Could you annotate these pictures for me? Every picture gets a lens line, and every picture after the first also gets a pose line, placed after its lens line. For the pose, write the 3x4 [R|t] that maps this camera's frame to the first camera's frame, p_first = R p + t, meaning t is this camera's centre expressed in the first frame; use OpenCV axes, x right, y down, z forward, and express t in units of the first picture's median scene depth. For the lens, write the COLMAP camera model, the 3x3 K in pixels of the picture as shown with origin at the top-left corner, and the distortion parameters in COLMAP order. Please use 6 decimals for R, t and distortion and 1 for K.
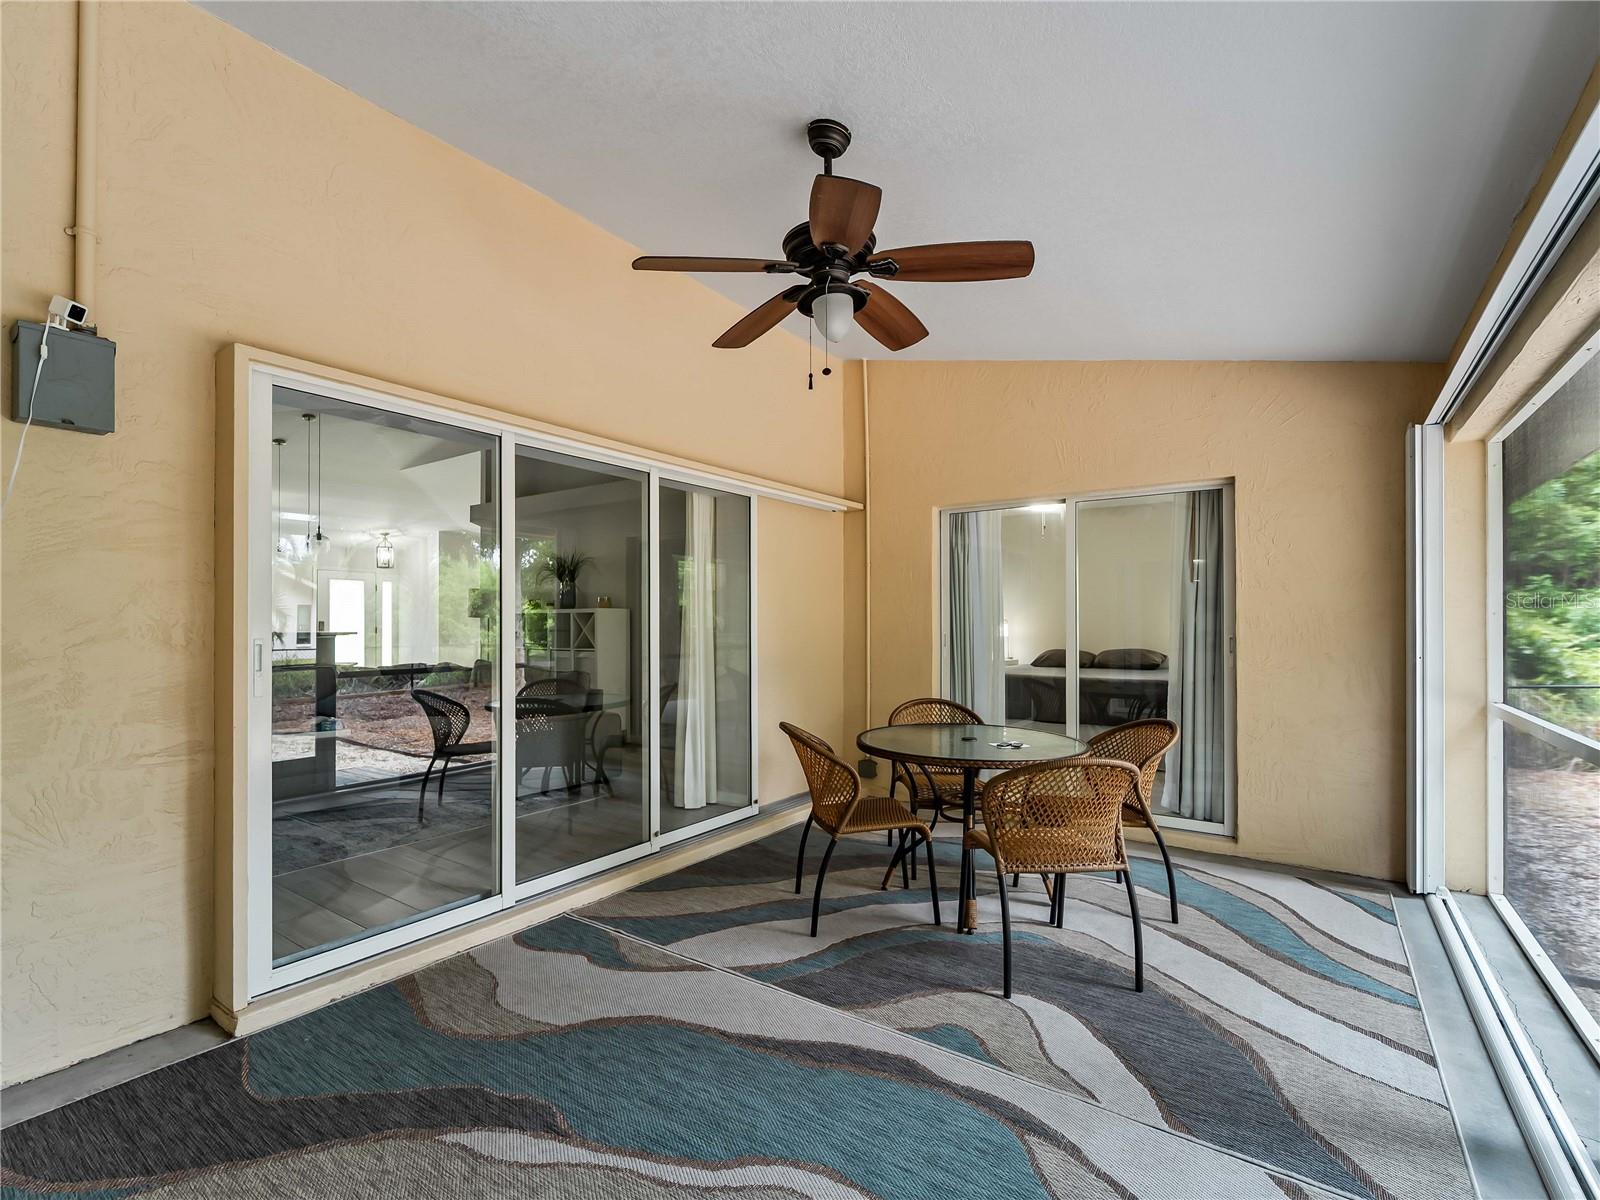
lens RADIAL K [[731.3, 0, 801.5], [0, 731.3, 625.1], [0, 0, 1]] dist [-0.002759, -0.000848]
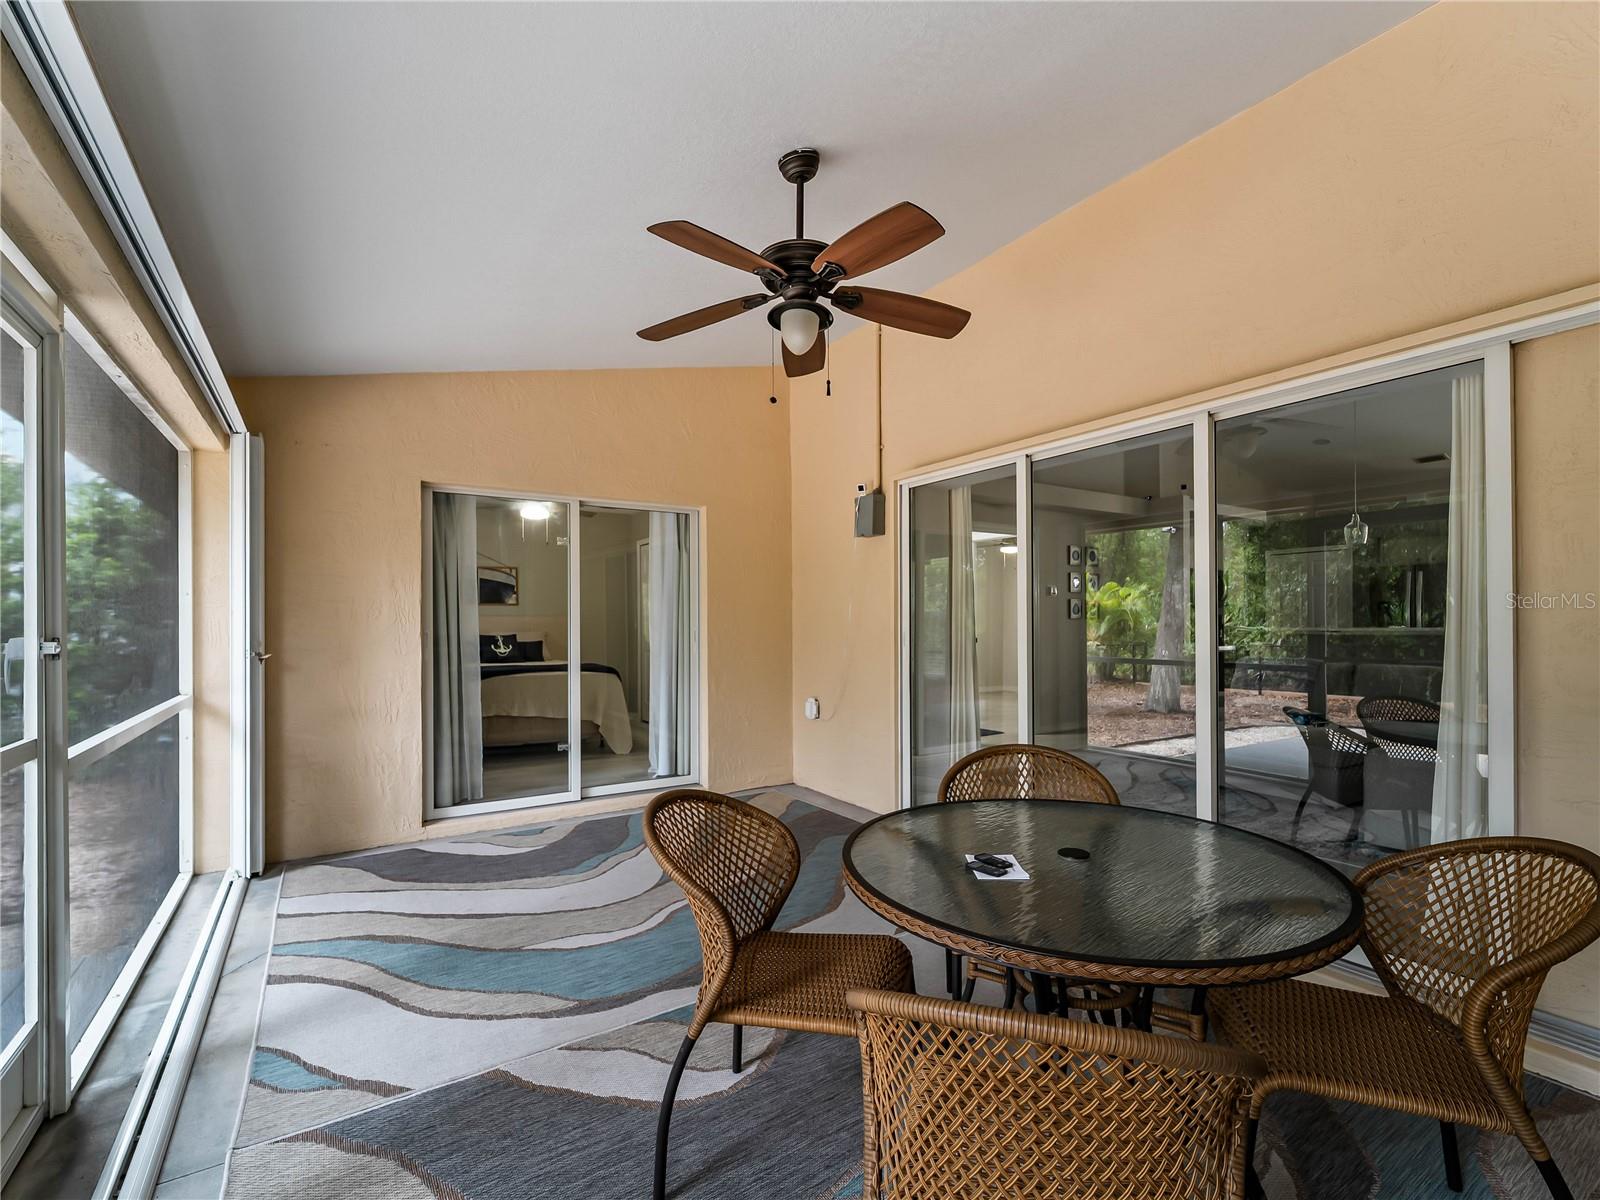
lens RADIAL K [[731.3, 0, 801.8], [0, 731.3, 626.7], [0, 0, 1]] dist [-0.002759, -0.000848]
pose [[-0.377494, 0.003687, -0.926005, 0.818543], [-0.001363, 0.999989, 0.004537, 0.003764], [0.926011, 0.002975, -0.377484, 1.111773]]
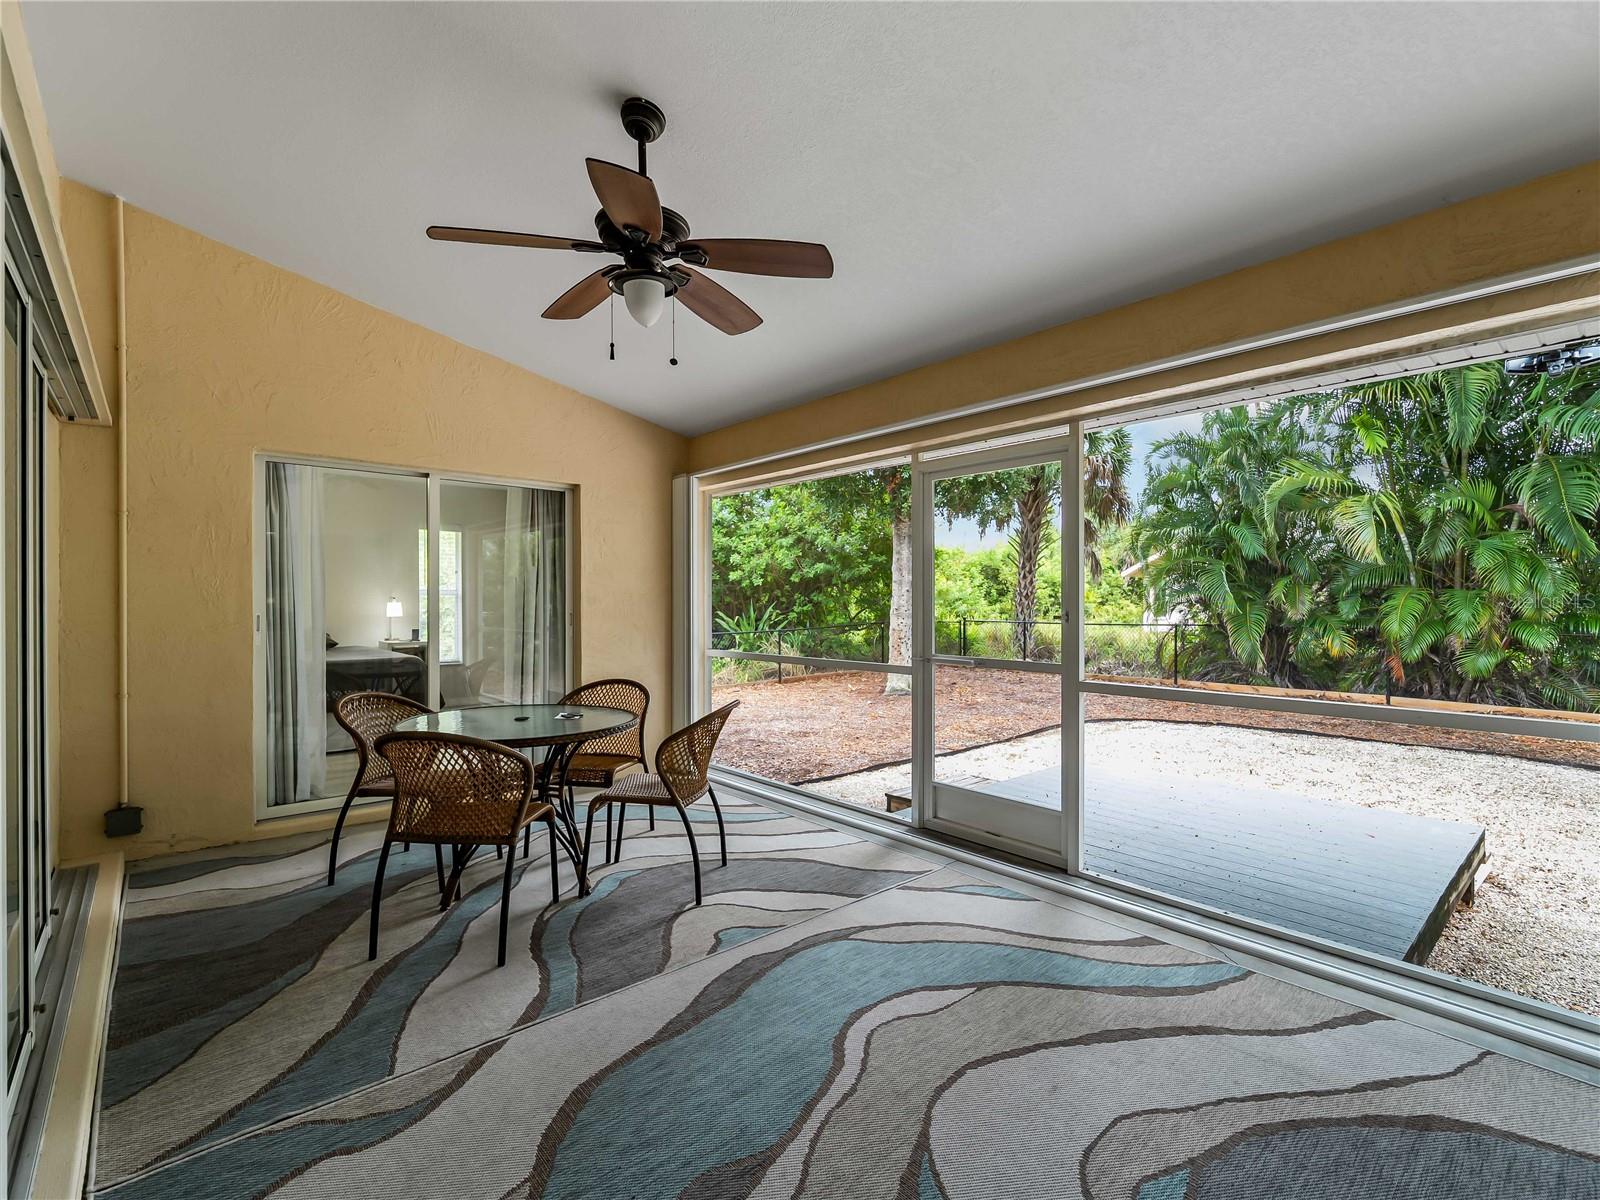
lens RADIAL K [[731.3, 0, 807.2], [0, 731.3, 602.4], [0, 0, 1]] dist [-0.002759, -0.000848]
pose [[0.229588, -0.000902, 0.973287, -0.712213], [0.000505, 1.000000, 0.000808, -0.002725], [-0.973288, 0.000306, 0.229589, 0.433882]]
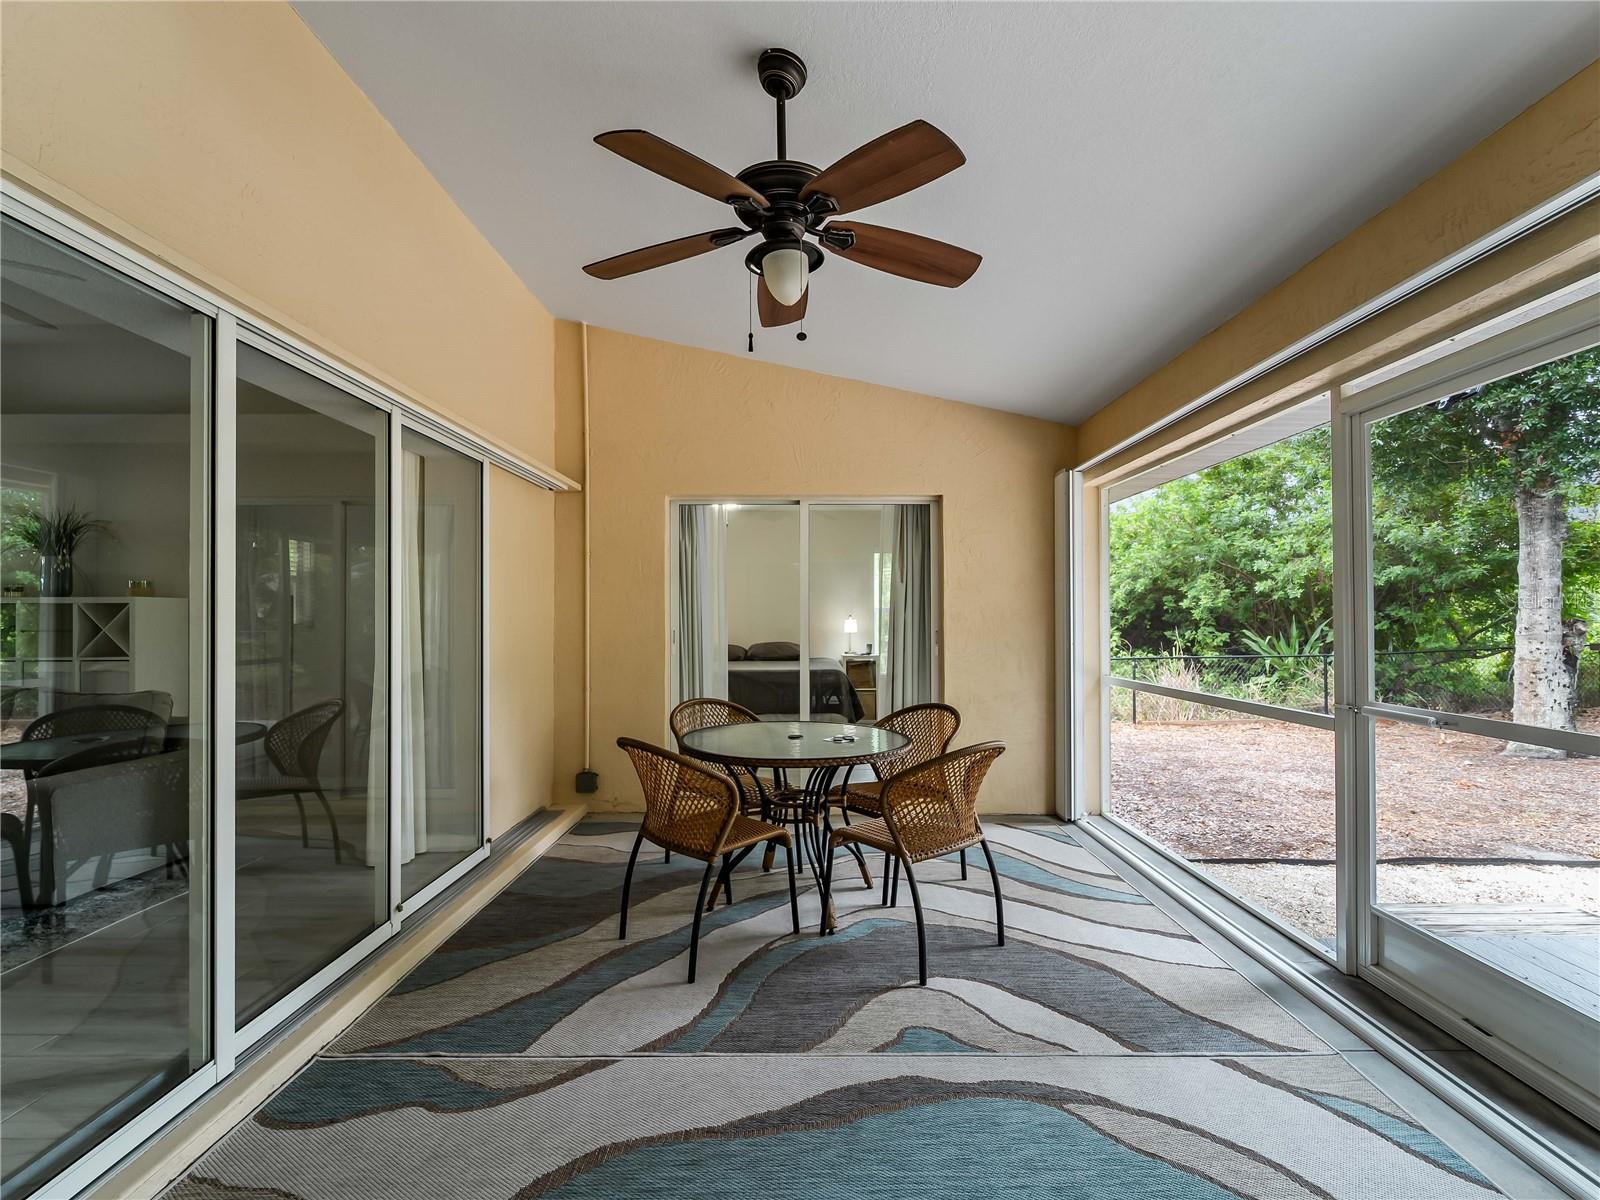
lens RADIAL K [[731.3, 0, 808.5], [0, 731.3, 609.9], [0, 0, 1]] dist [-0.002759, -0.000848]
pose [[0.815772, 0.006059, 0.578342, -0.357823], [0.002582, 0.999897, -0.014117, -0.000080], [-0.578368, 0.013009, 0.815672, 0.204904]]
